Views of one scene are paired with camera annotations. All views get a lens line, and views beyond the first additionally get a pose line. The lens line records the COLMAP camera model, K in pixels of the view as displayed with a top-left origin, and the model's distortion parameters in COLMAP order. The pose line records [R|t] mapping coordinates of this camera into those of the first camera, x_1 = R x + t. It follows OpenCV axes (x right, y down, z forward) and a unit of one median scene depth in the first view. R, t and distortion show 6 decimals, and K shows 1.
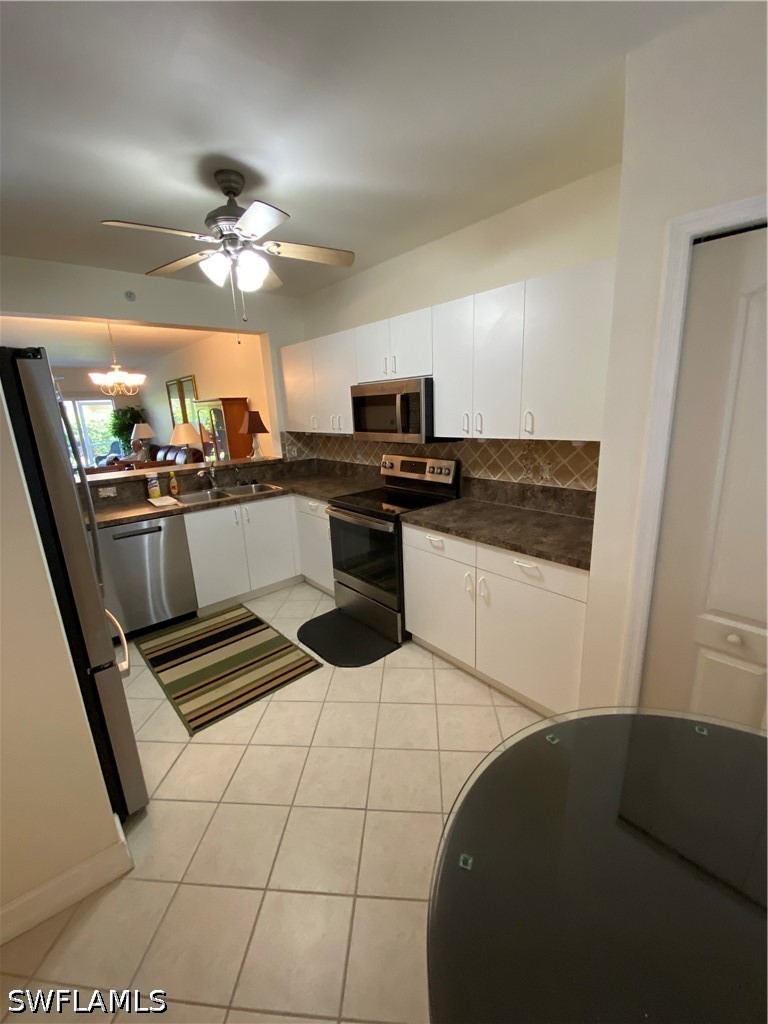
lens RADIAL K [[414.2, 0, 389.4], [0, 414.2, 512.7], [0, 0, 1]] dist [0.001776, -0.001639]
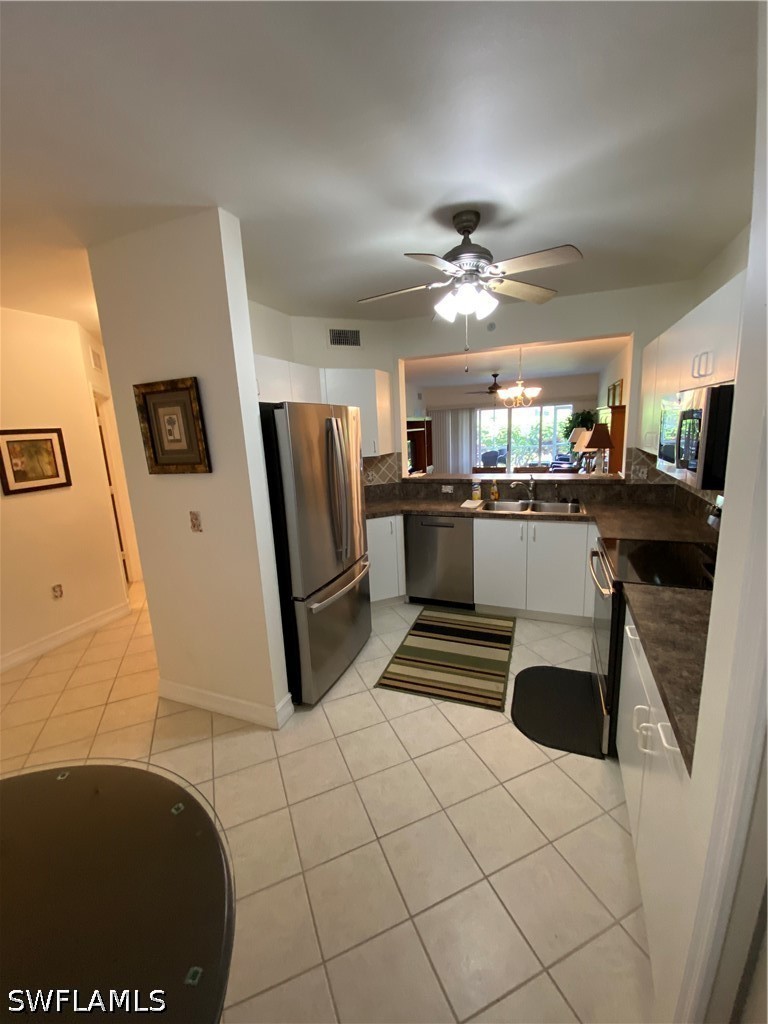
lens RADIAL K [[414.2, 0, 384.6], [0, 414.2, 510.6], [0, 0, 1]] dist [0.001776, -0.001639]
pose [[0.435878, 0.196788, -0.878228, 0.390835], [-0.195332, 0.973228, 0.121128, -0.106946], [0.878553, 0.118749, 0.462648, 0.266550]]
